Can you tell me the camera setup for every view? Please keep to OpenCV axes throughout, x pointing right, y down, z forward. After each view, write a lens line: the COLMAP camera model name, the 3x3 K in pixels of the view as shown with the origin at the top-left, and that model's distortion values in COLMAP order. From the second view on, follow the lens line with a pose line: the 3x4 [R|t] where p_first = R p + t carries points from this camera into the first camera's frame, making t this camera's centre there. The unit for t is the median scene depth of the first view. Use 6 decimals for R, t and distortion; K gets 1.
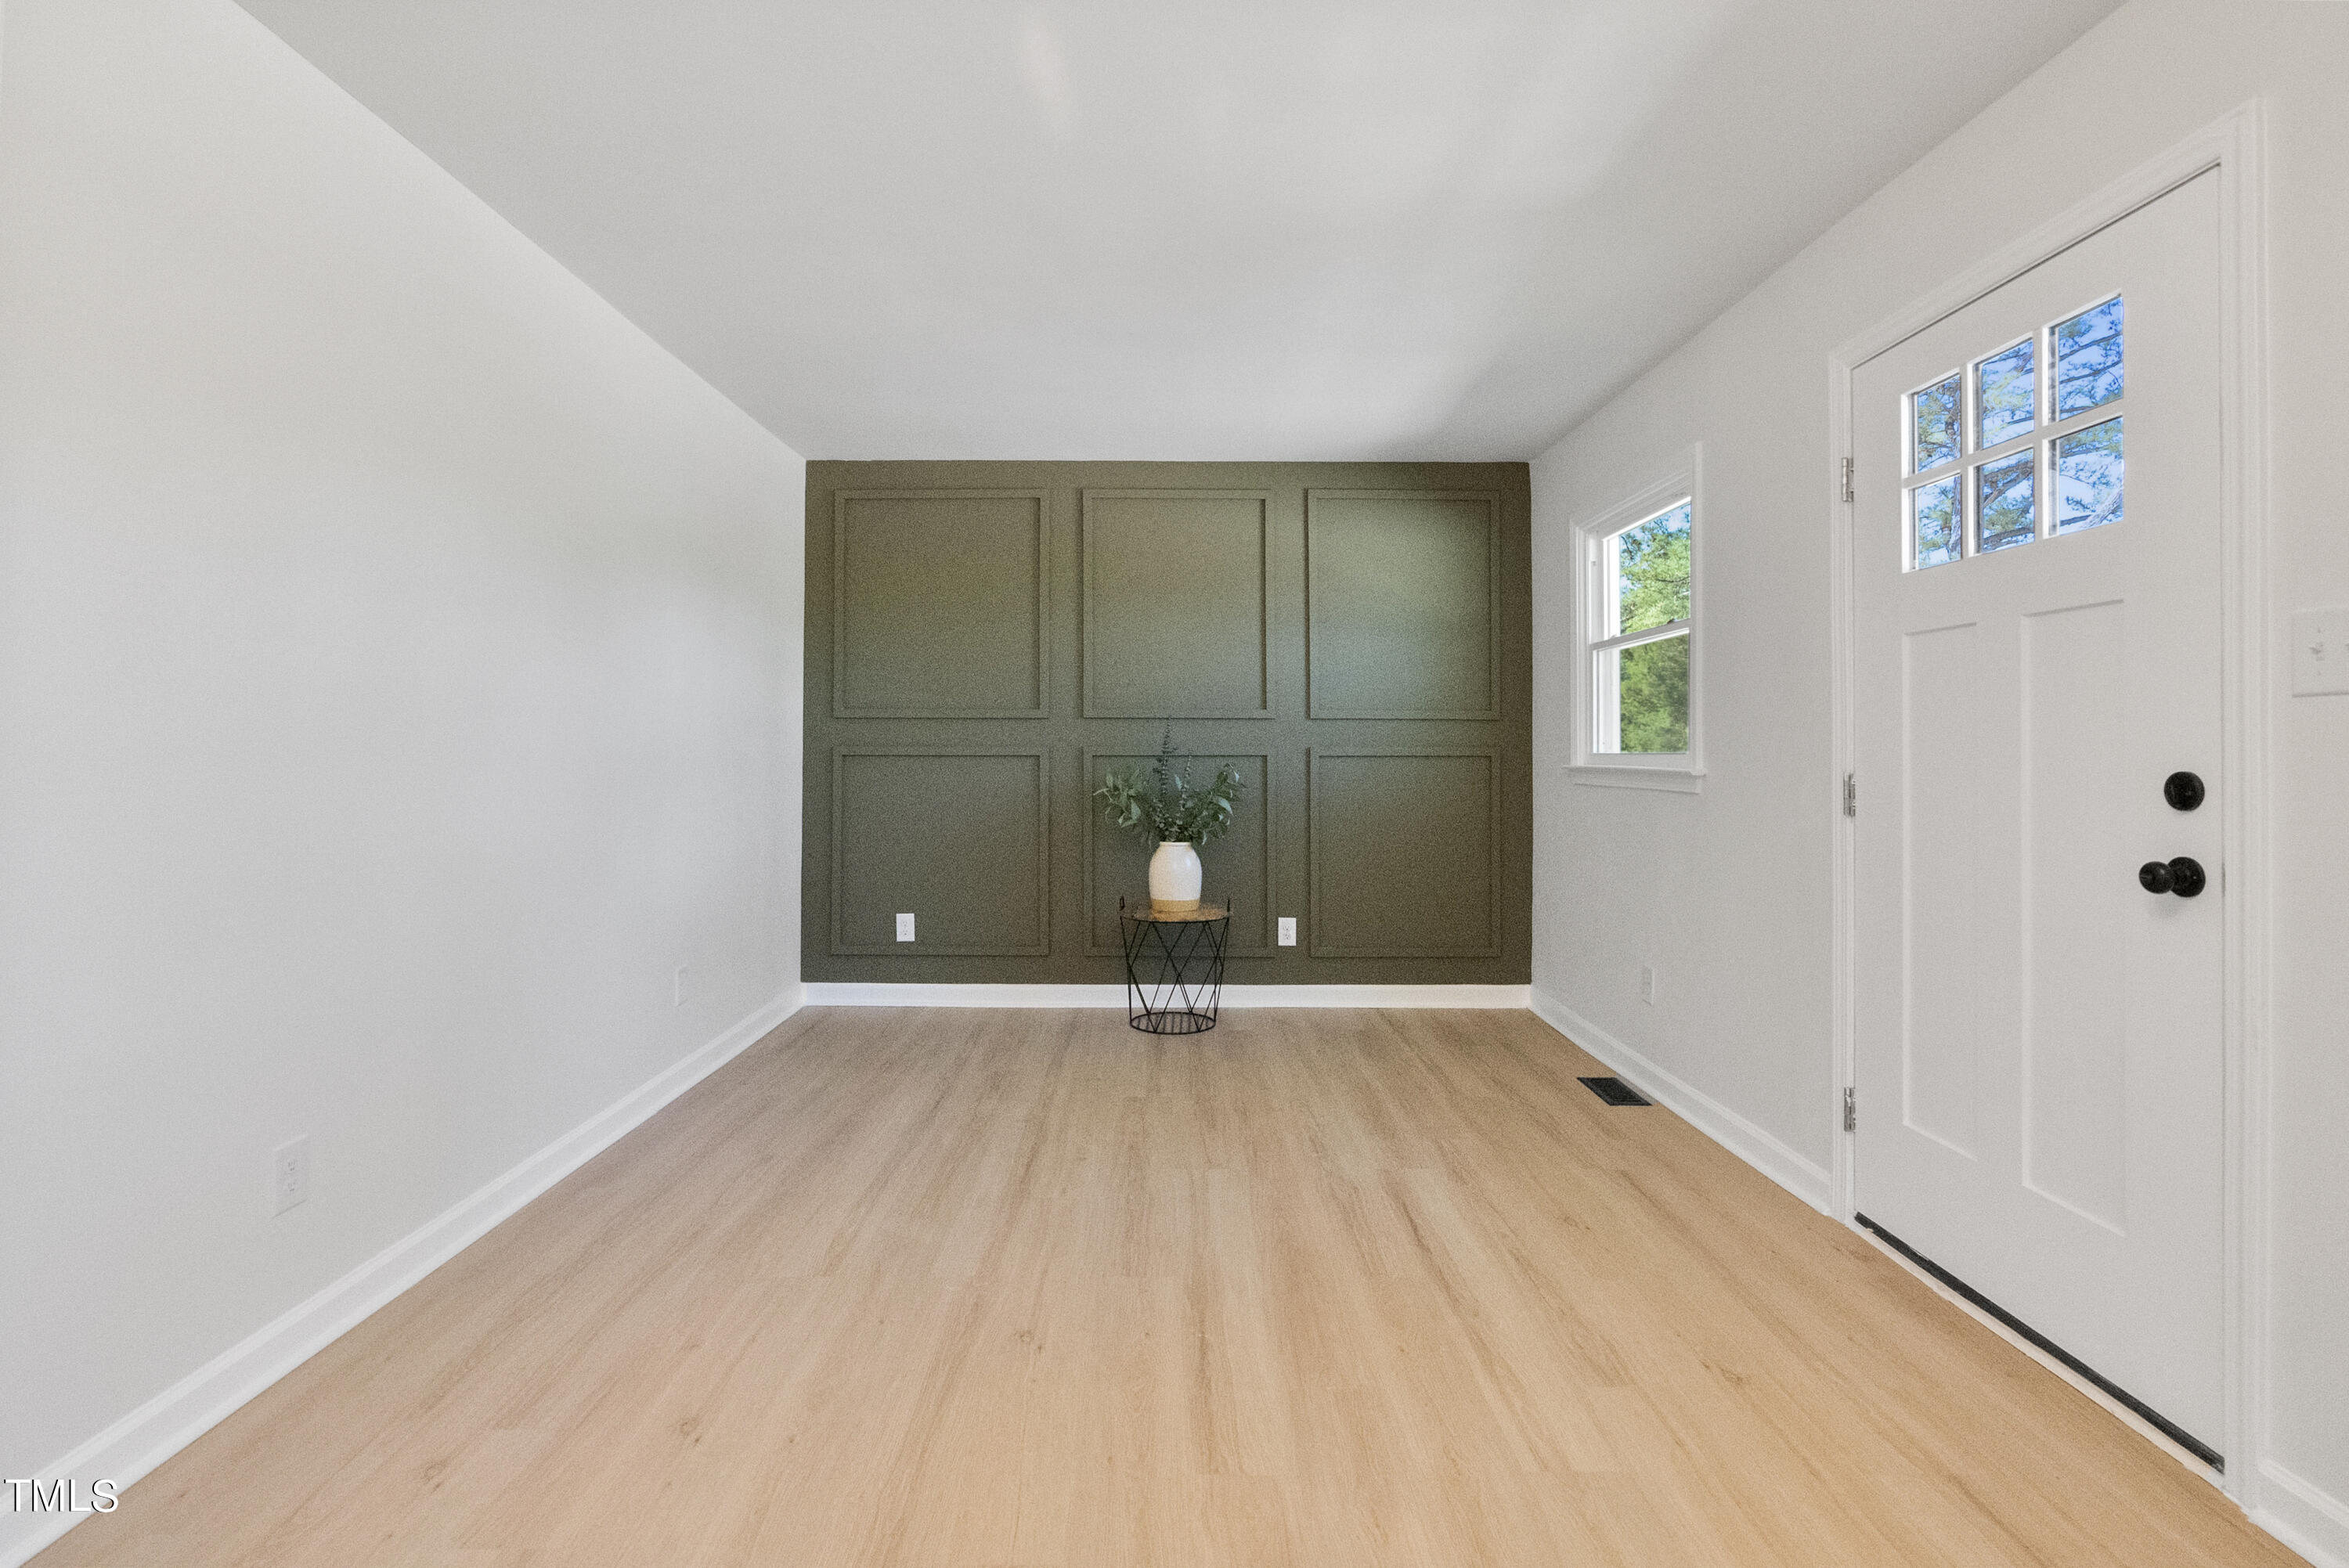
lens RADIAL K [[1078.8, 0, 1168.2], [0, 1078.8, 742.5], [0, 0, 1]] dist [-0.001682, 0.000710]
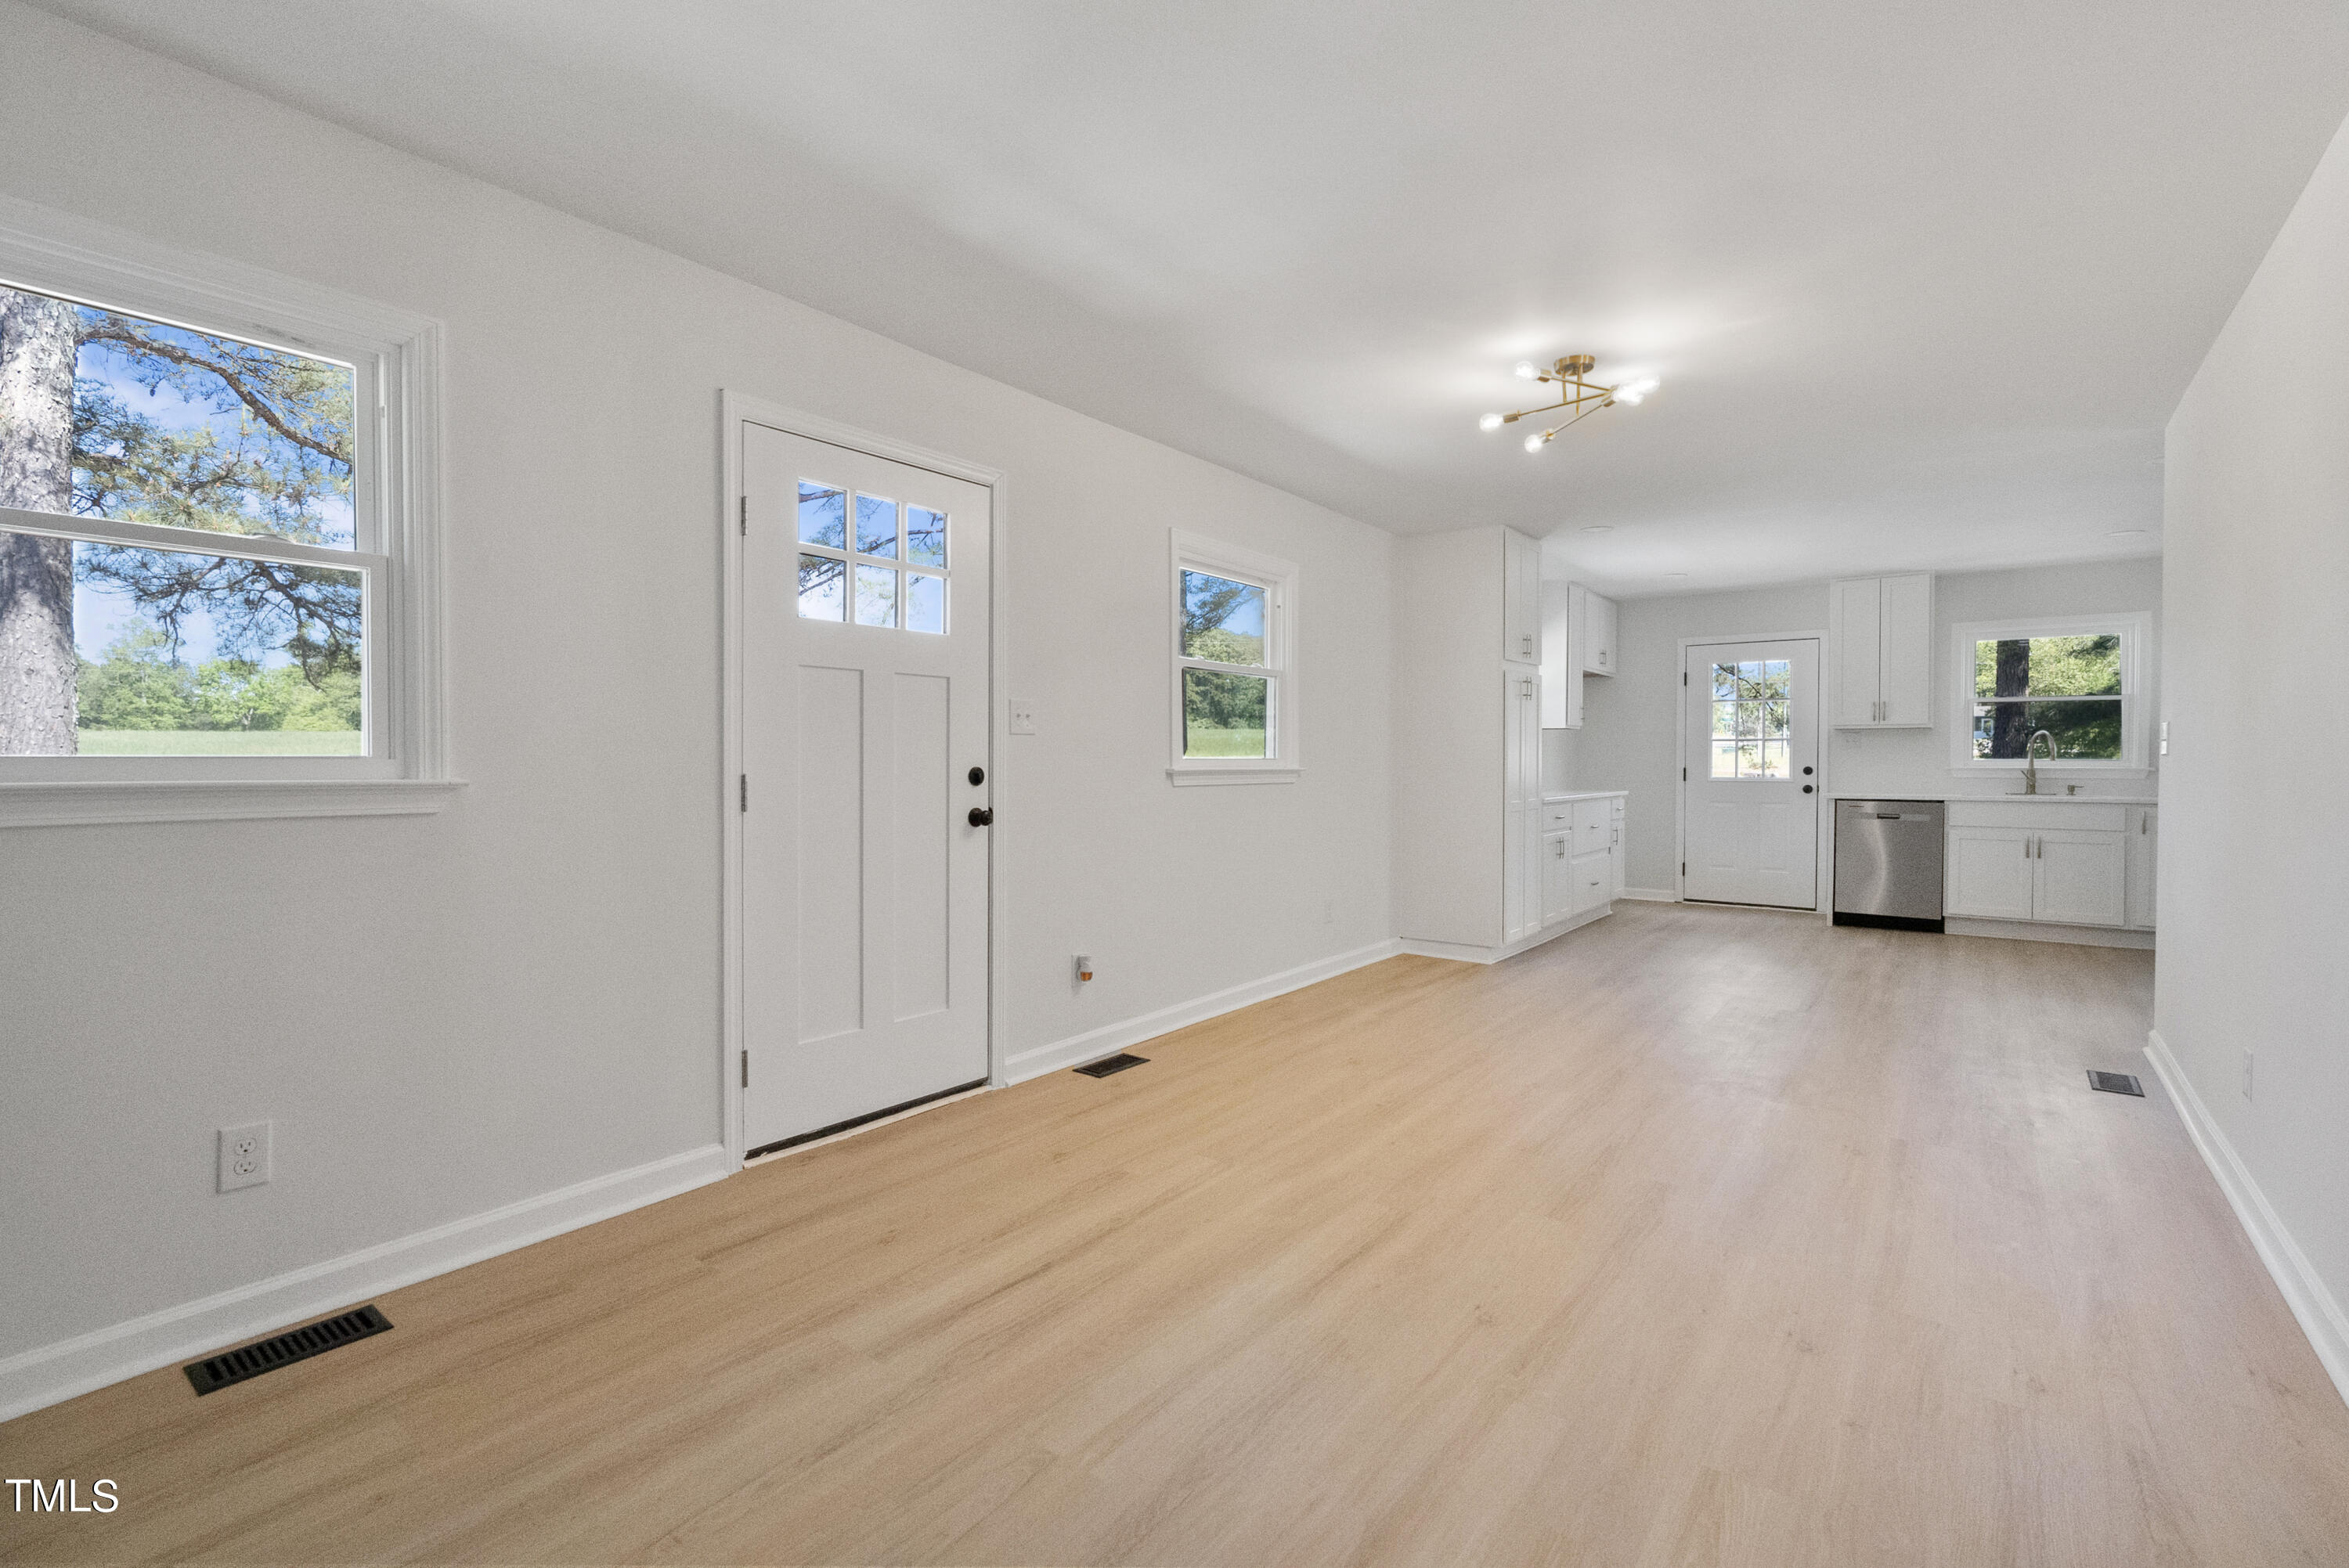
lens RADIAL K [[1065.9, 0, 1172.6], [0, 1065.9, 776.7], [0, 0, 1]] dist [-0.003434, 0.000097]
pose [[-0.795561, -0.017673, 0.605615, -0.234731], [-0.013041, 0.999842, 0.012047, 0.006400], [-0.605733, 0.001686, -0.795667, 0.927205]]
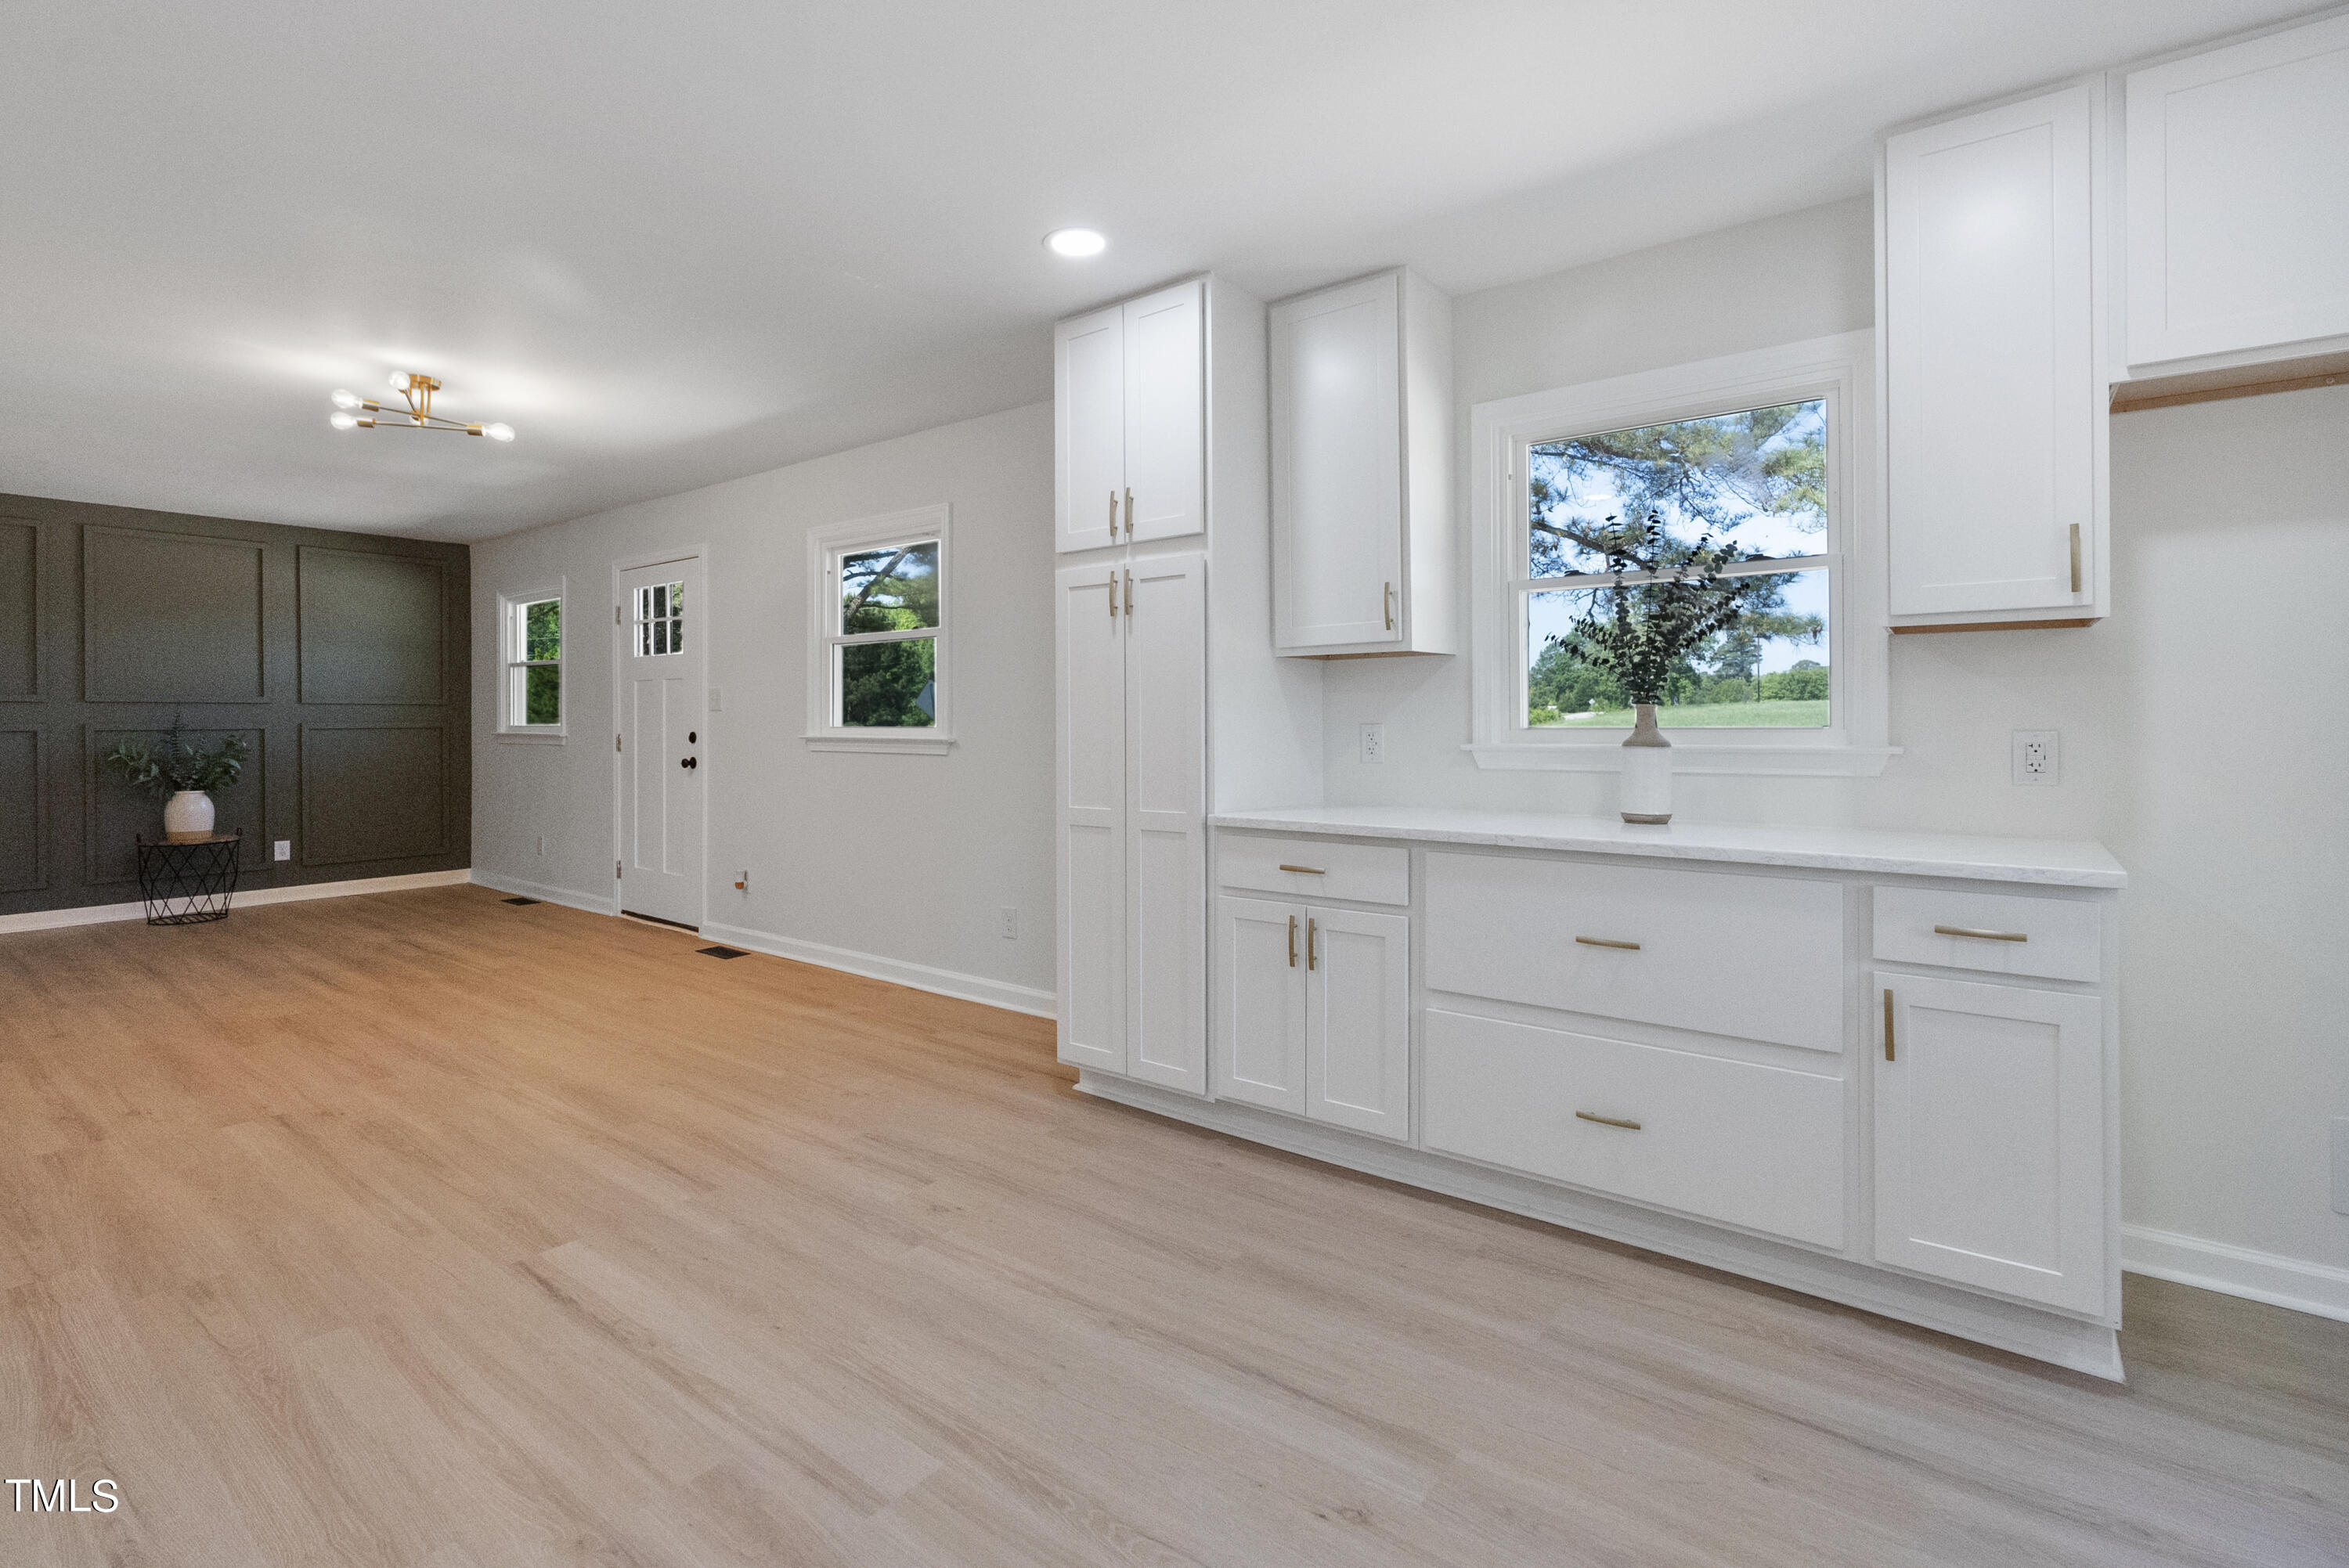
lens RADIAL K [[1086.8, 0, 1169.0], [0, 1086.8, 717.0], [0, 0, 1]] dist [-0.003822, -0.000071]
pose [[0.617273, -0.004828, 0.786735, -0.314542], [-0.002505, 0.999964, 0.008101, -0.019396], [-0.786745, -0.006971, 0.617238, -0.876508]]
